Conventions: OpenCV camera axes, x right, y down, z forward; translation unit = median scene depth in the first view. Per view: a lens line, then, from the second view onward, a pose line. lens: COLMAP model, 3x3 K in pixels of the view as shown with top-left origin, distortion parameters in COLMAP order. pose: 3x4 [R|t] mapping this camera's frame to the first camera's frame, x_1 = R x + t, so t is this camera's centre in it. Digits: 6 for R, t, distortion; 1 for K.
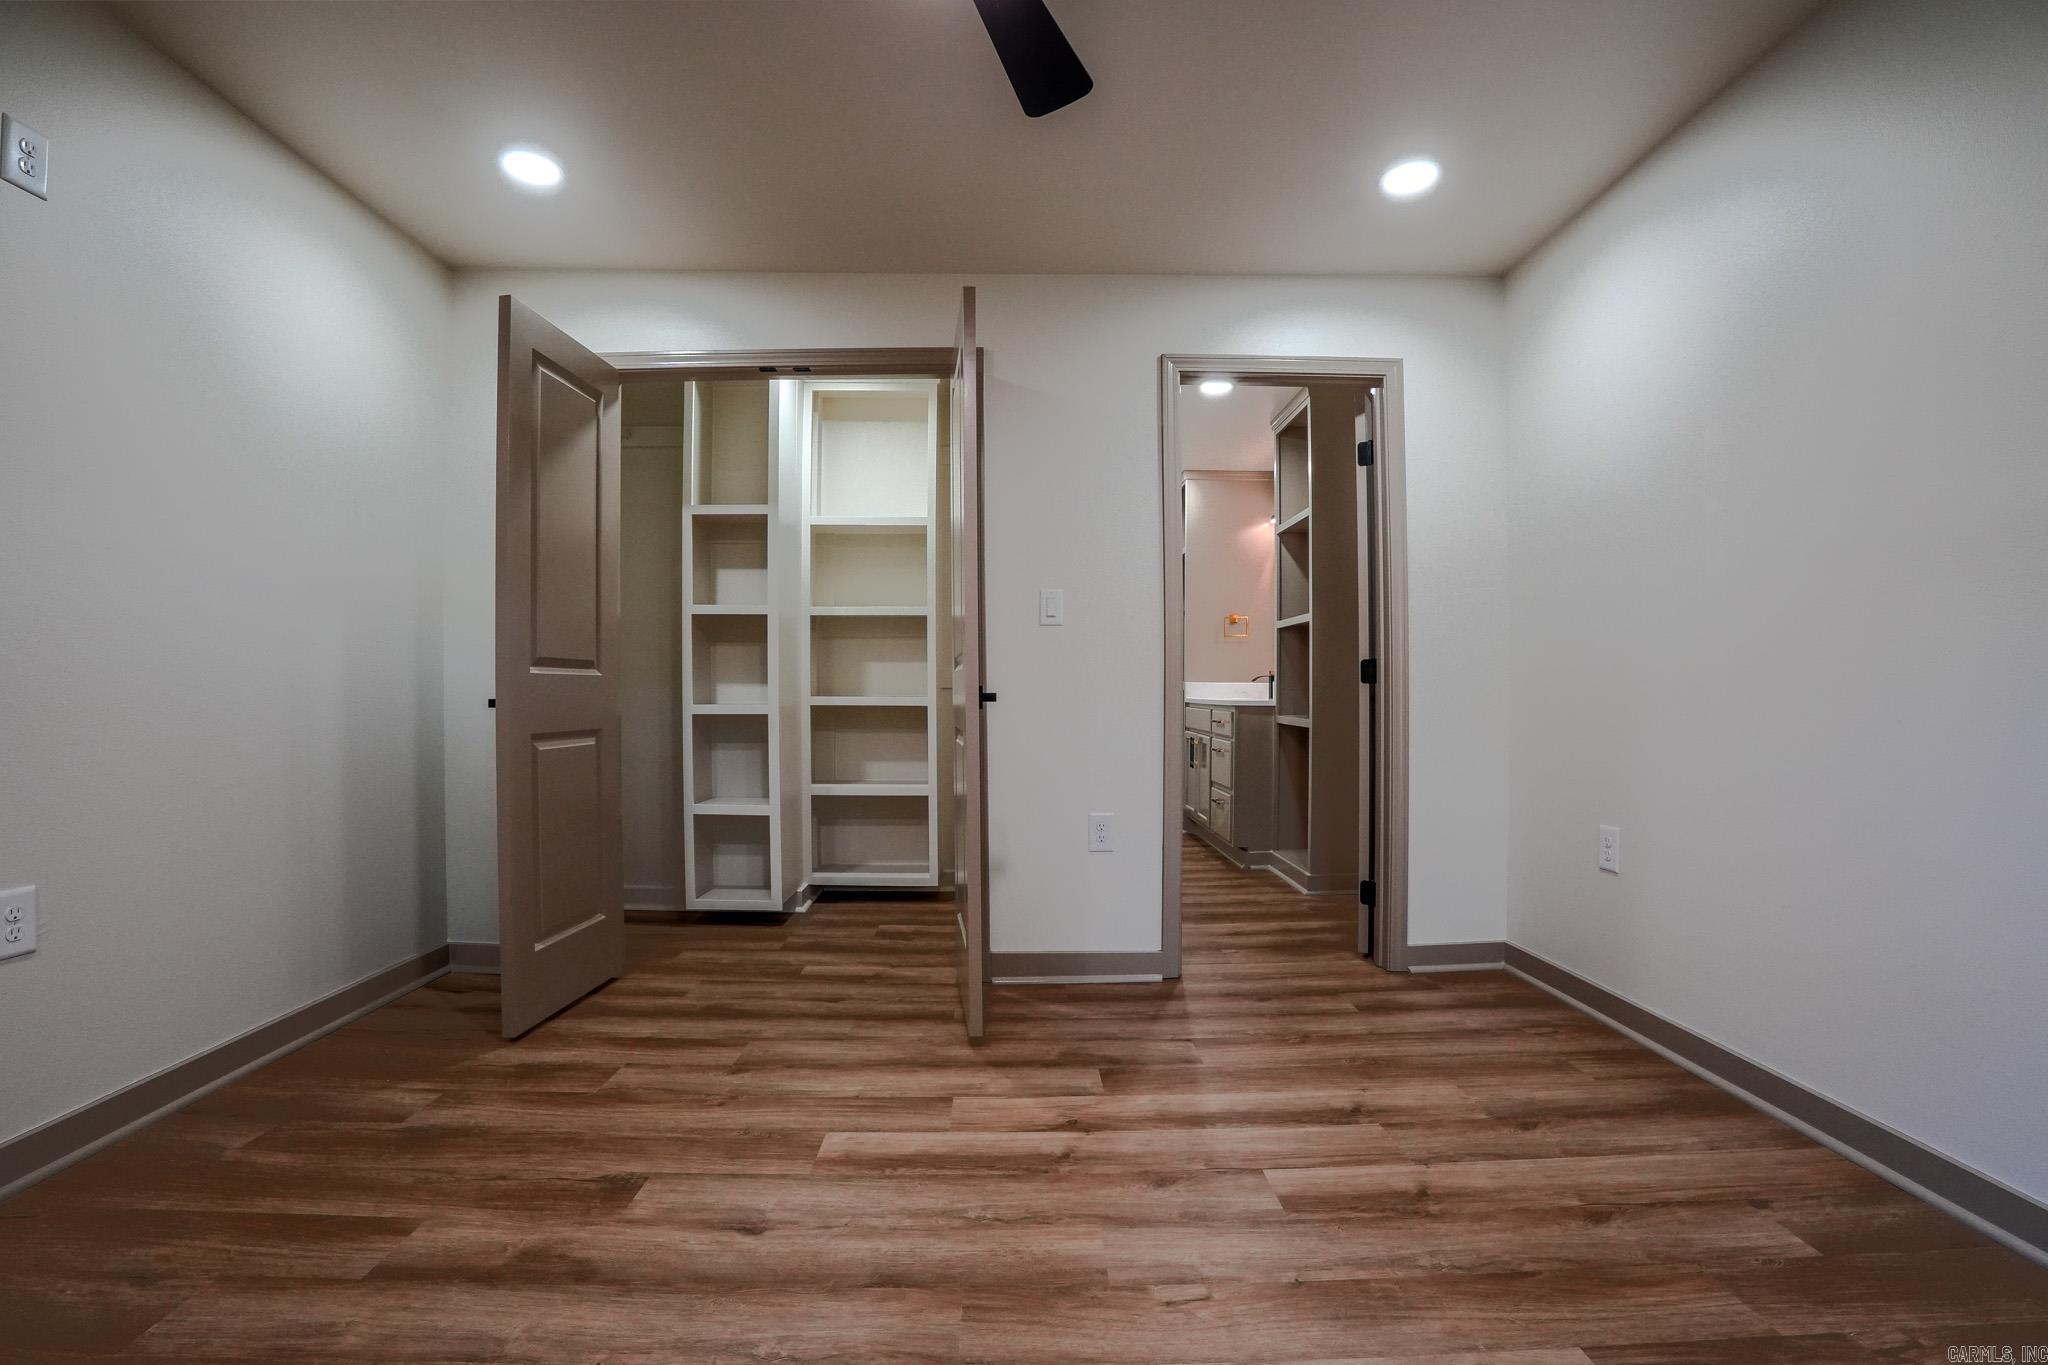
lens RADIAL K [[904.1, 0, 1024.0], [0, 904.1, 682.5], [0, 0, 1]] dist [-0.071427, 0.017924]
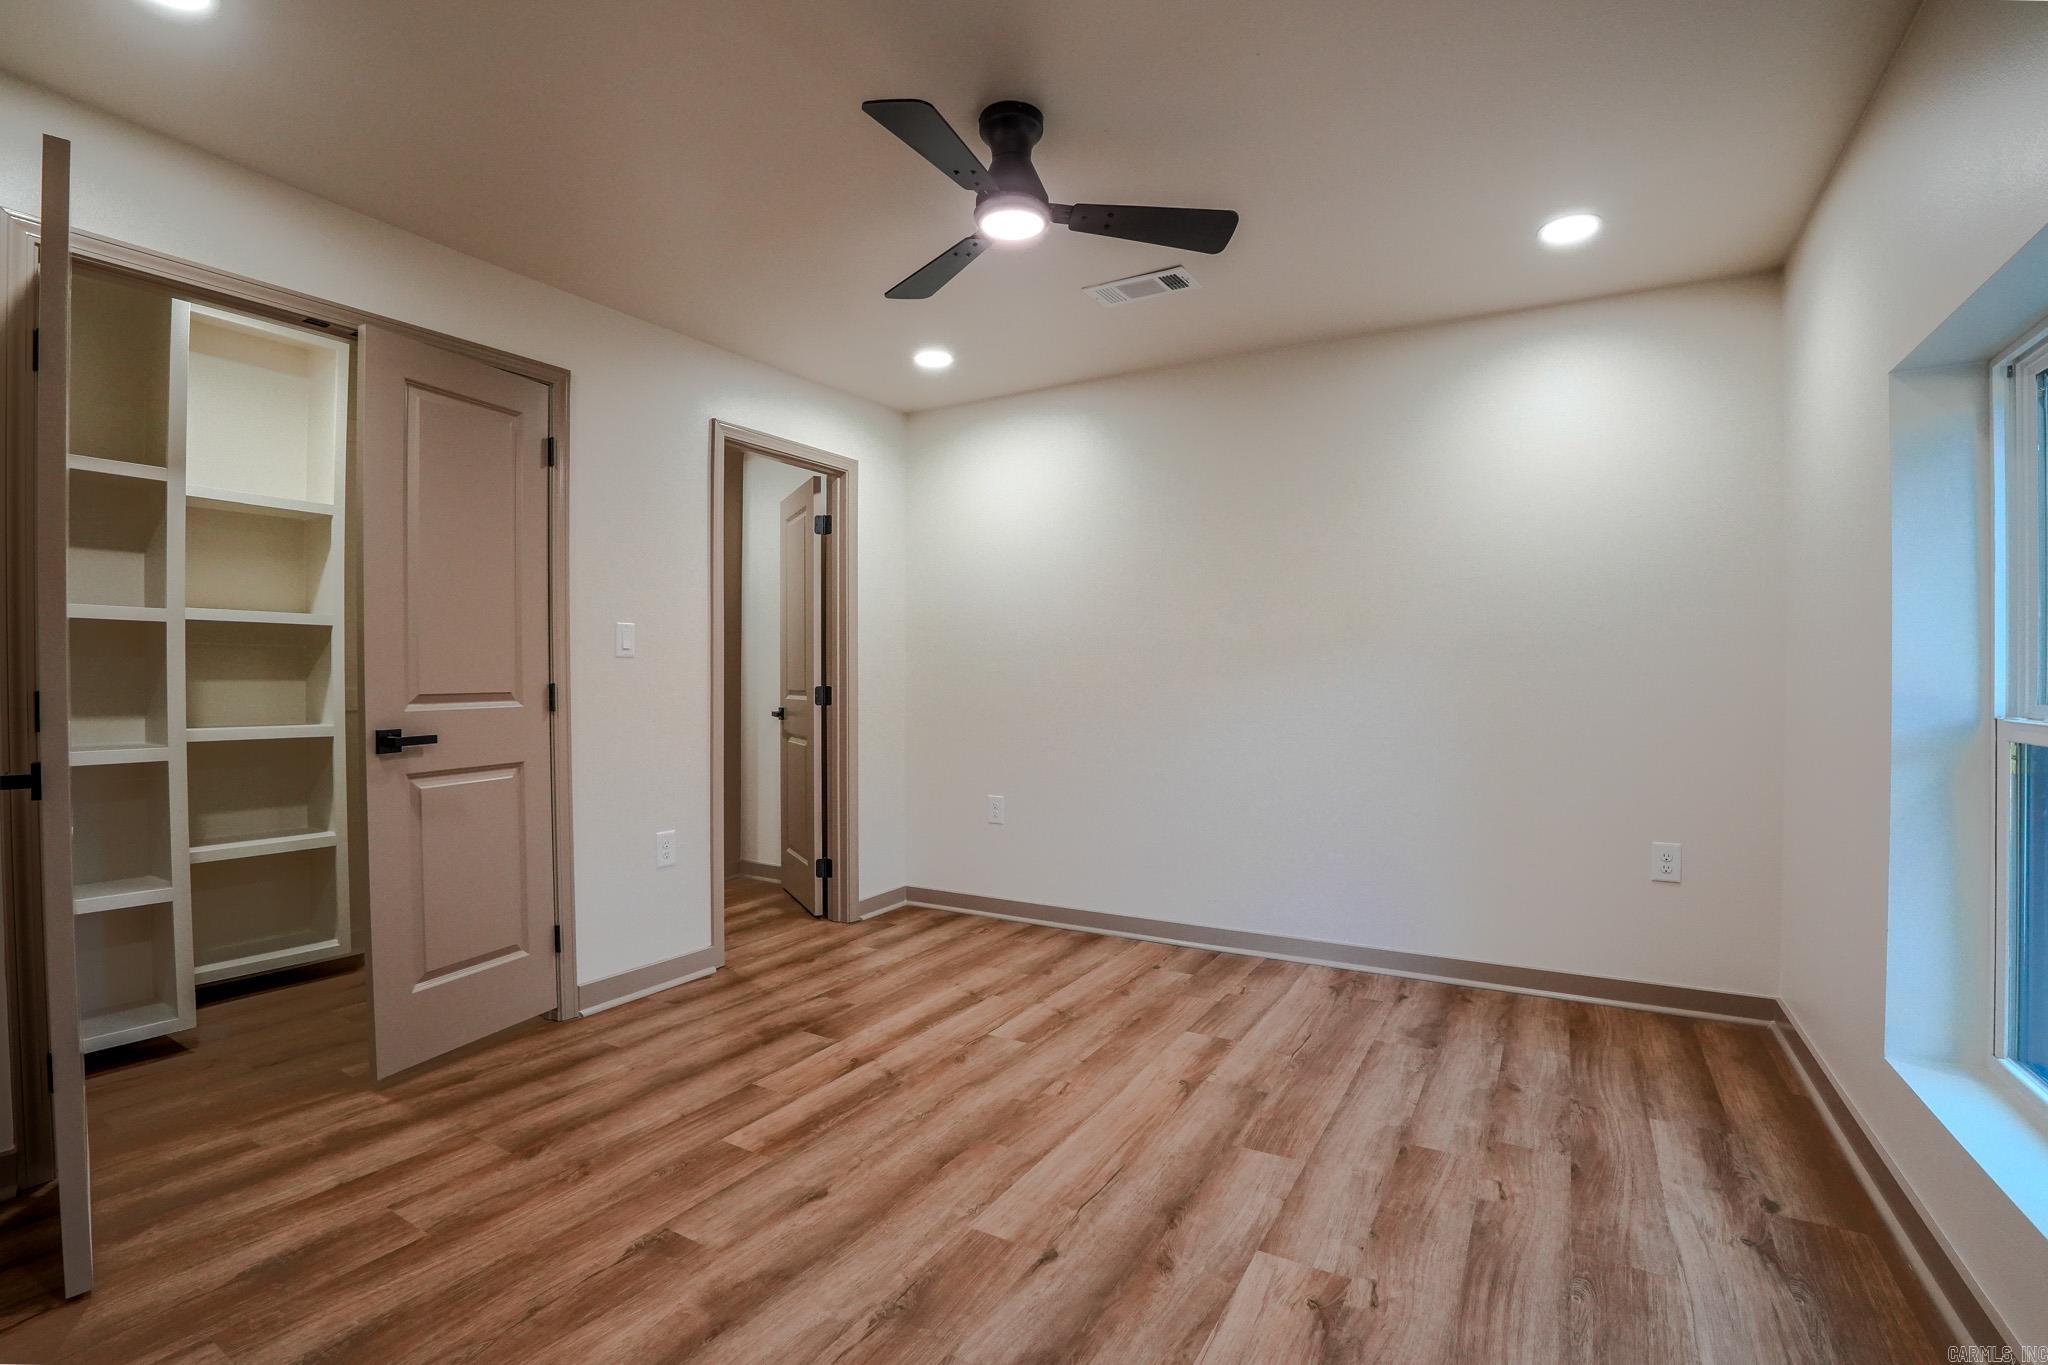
lens RADIAL K [[930.5, 0, 1024.0], [0, 930.5, 682.5], [0, 0, 1]] dist [-0.074445, 0.020635]
pose [[0.524269, -0.001487, 0.851551, -0.857903], [-0.009310, 0.999929, 0.007477, -0.063647], [-0.851502, -0.011848, 0.524218, 0.081327]]
